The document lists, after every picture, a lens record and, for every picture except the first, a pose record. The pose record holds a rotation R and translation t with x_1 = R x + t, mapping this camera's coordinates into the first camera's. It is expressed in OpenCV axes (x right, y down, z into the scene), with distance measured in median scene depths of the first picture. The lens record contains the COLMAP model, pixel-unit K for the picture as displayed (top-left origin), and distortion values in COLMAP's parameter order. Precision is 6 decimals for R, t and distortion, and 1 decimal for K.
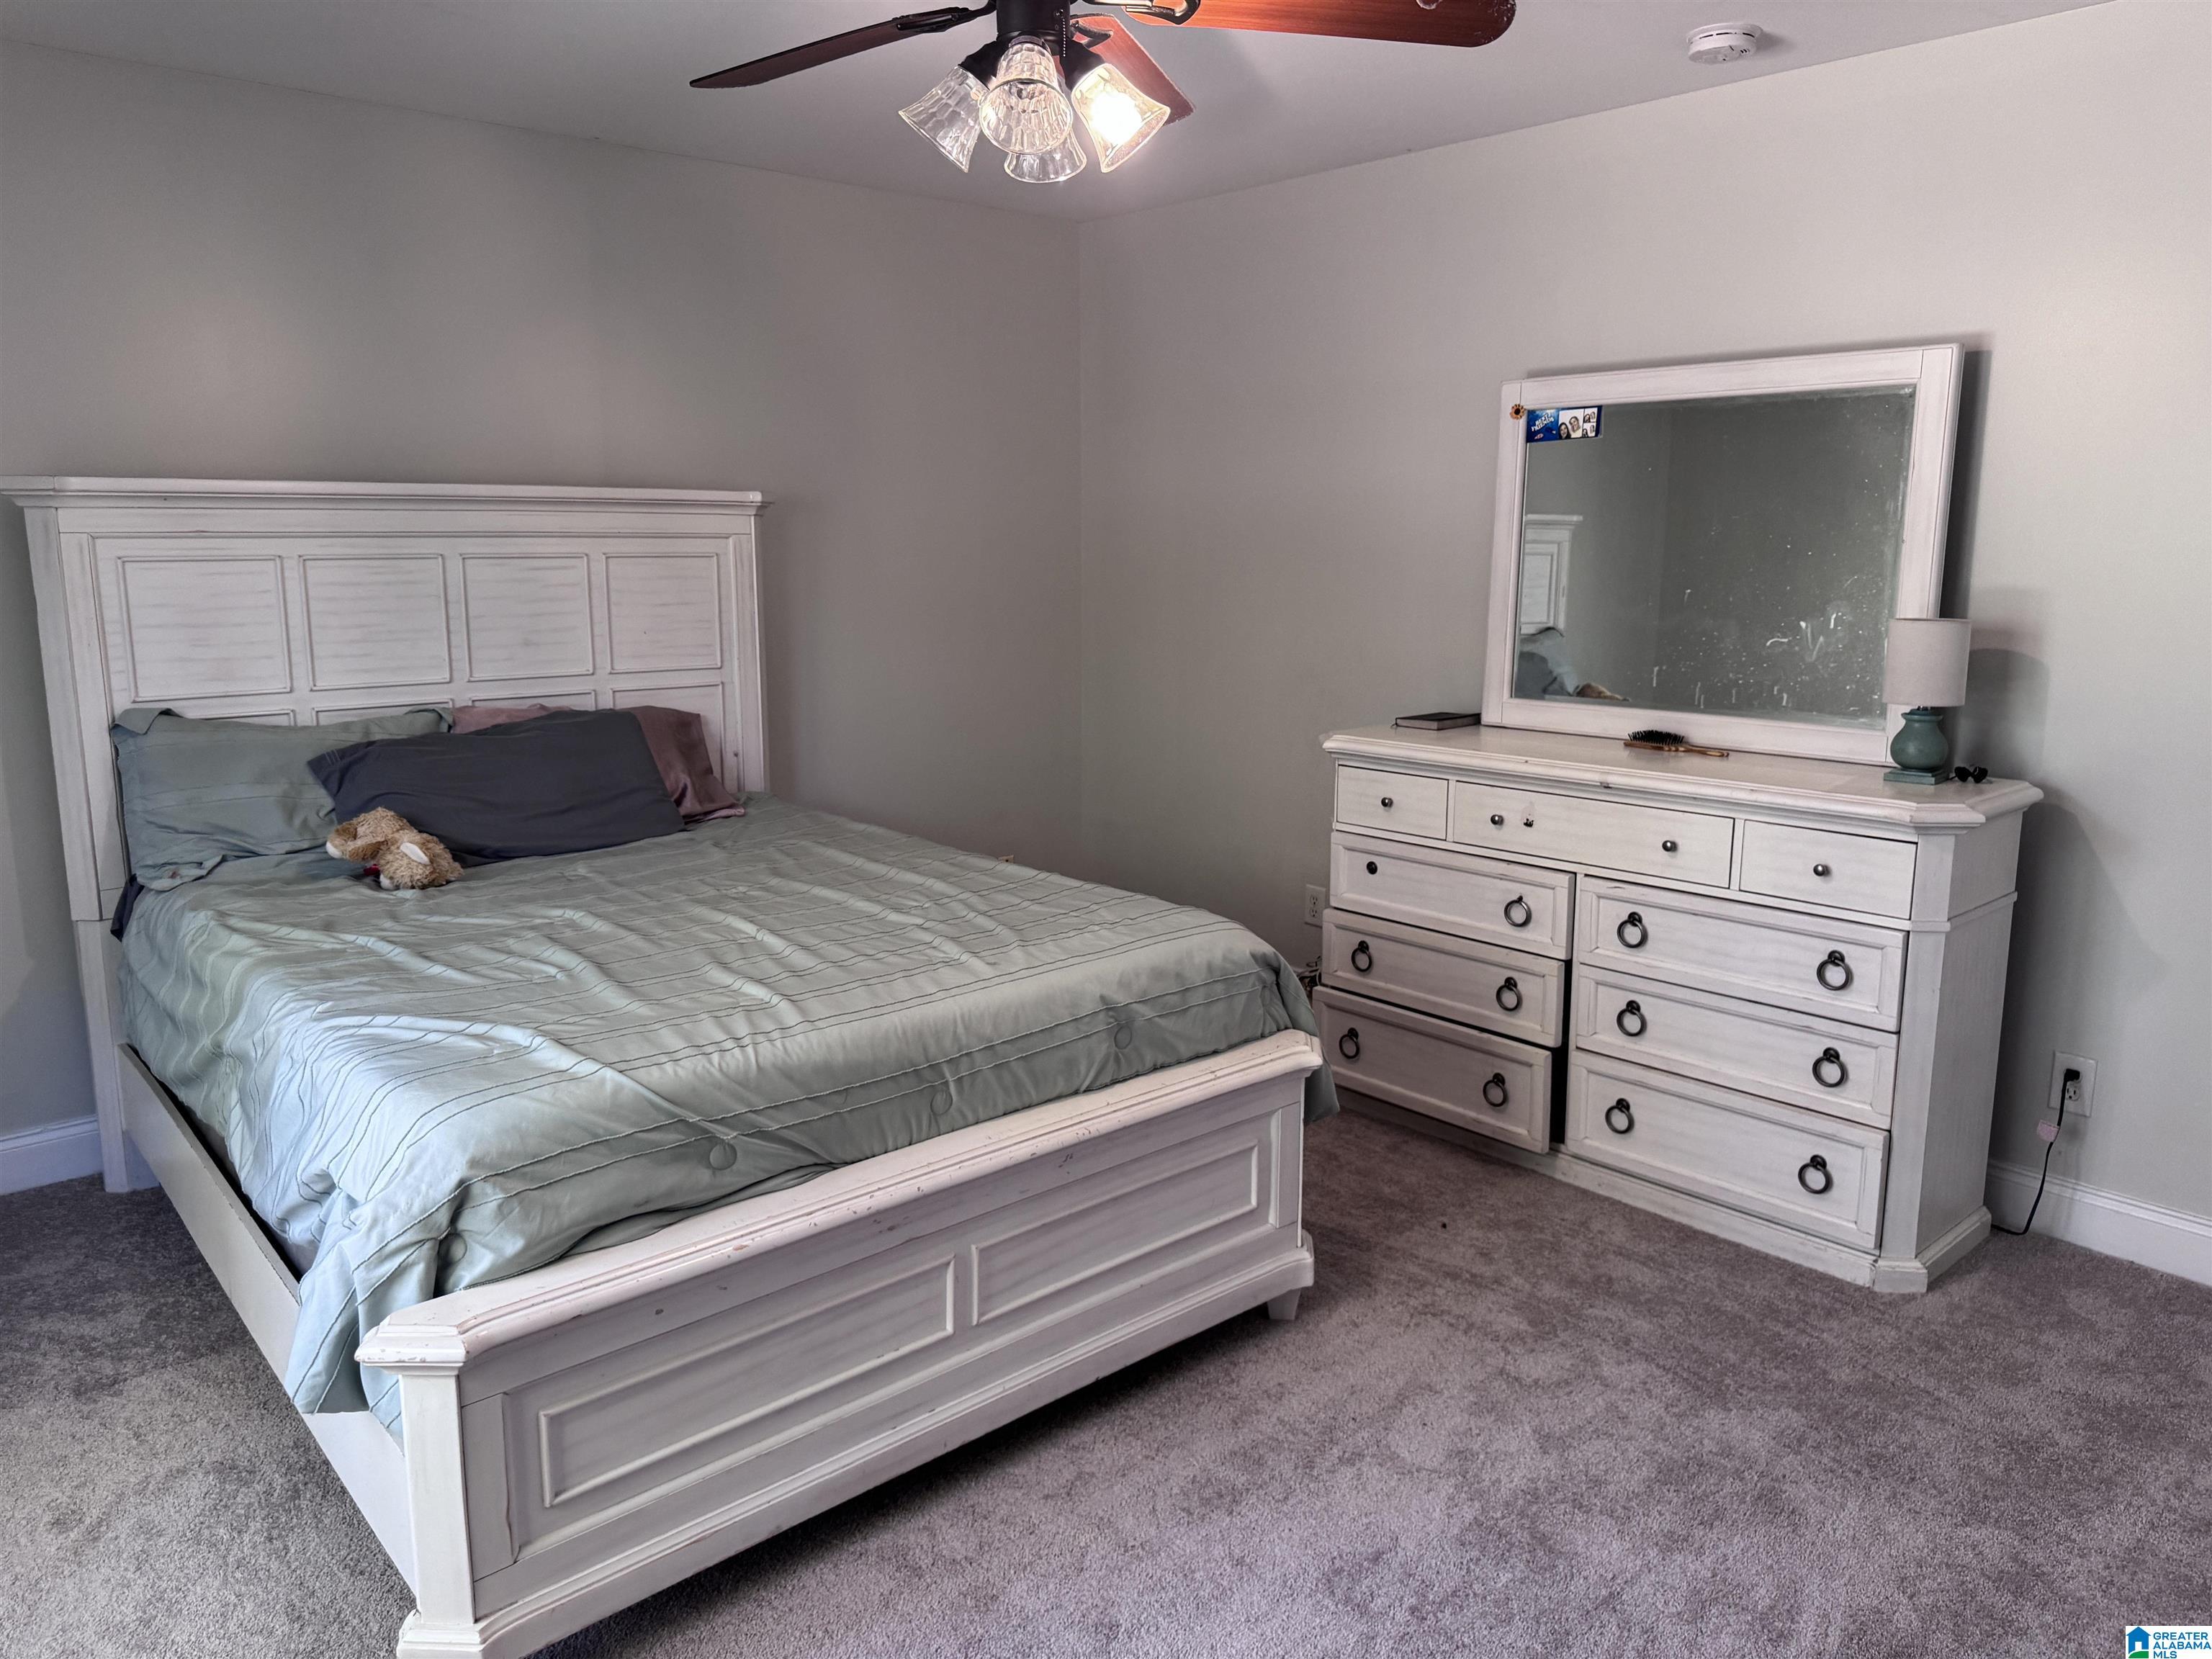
lens RADIAL K [[1550.4, 0, 1098.6], [0, 1550.4, 817.1], [0, 0, 1]] dist [0.101999, -0.145780]
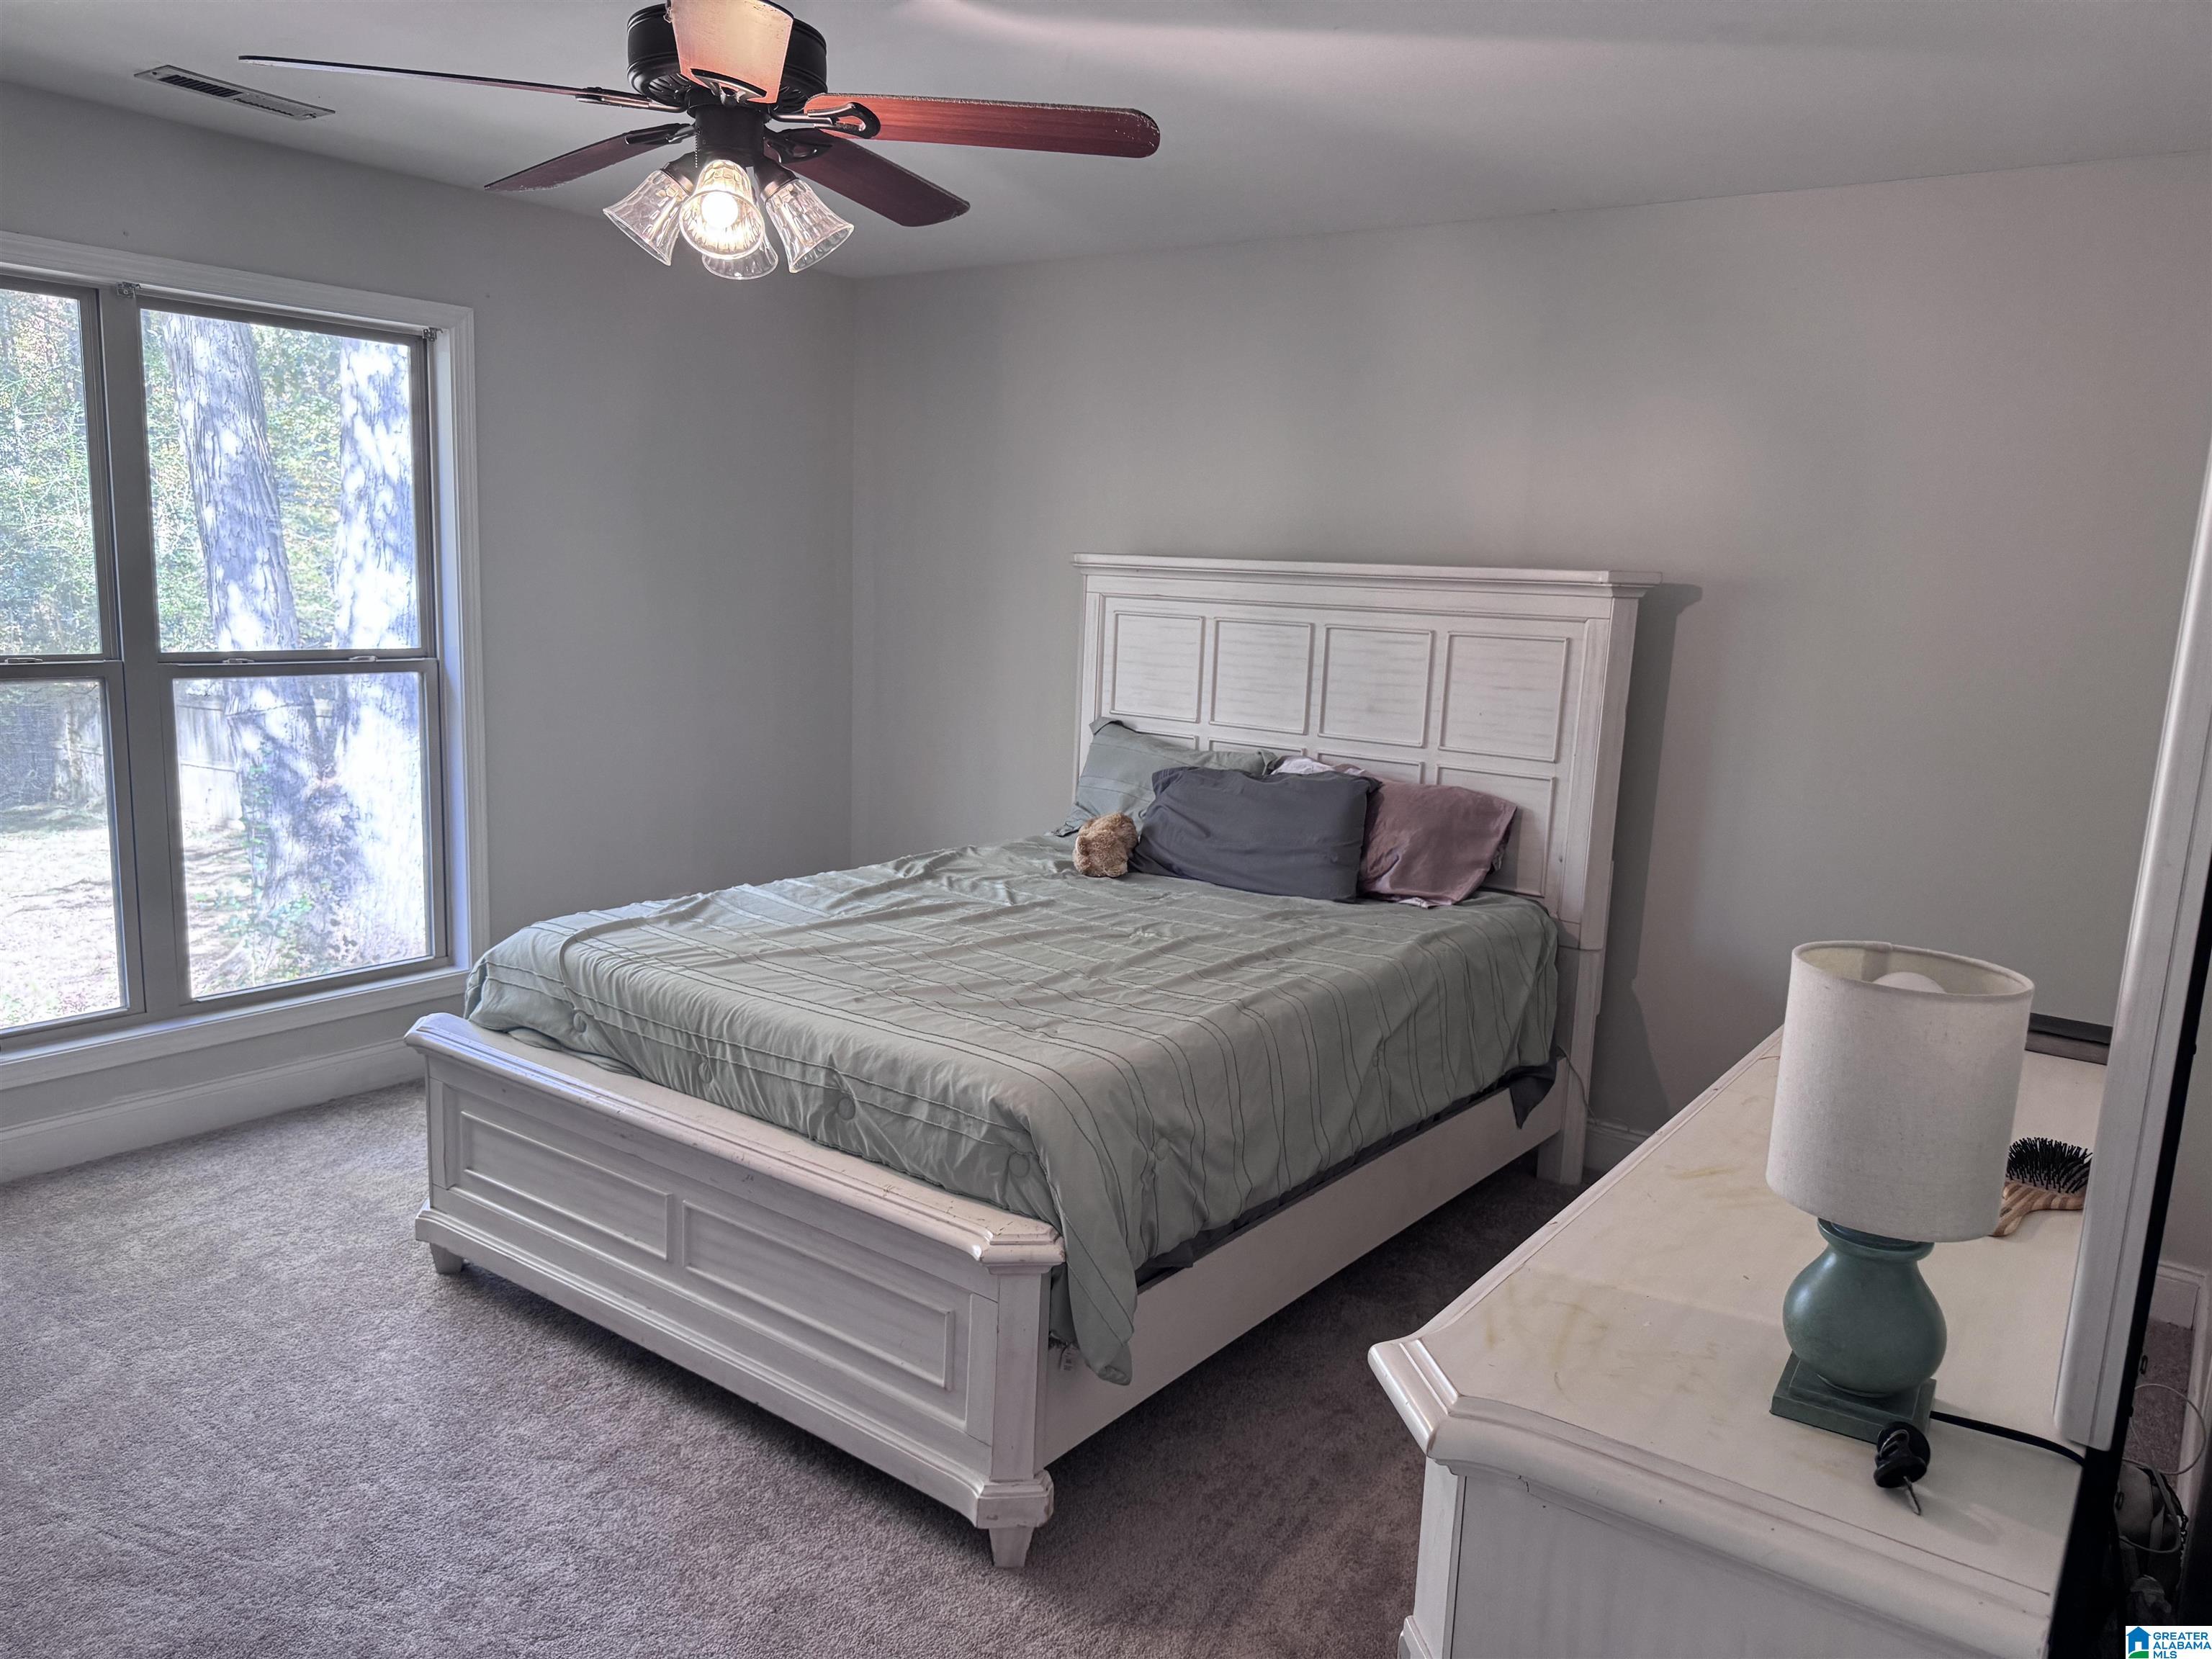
lens RADIAL K [[1550.4, 0, 1098.6], [0, 1550.4, 817.1], [0, 0, 1]] dist [0.101999, -0.145780]
pose [[0.218252, 0.169611, -0.961040, 0.733120], [-0.218725, 0.968229, 0.121207, -0.146751], [0.951065, 0.183750, 0.248416, 0.651610]]
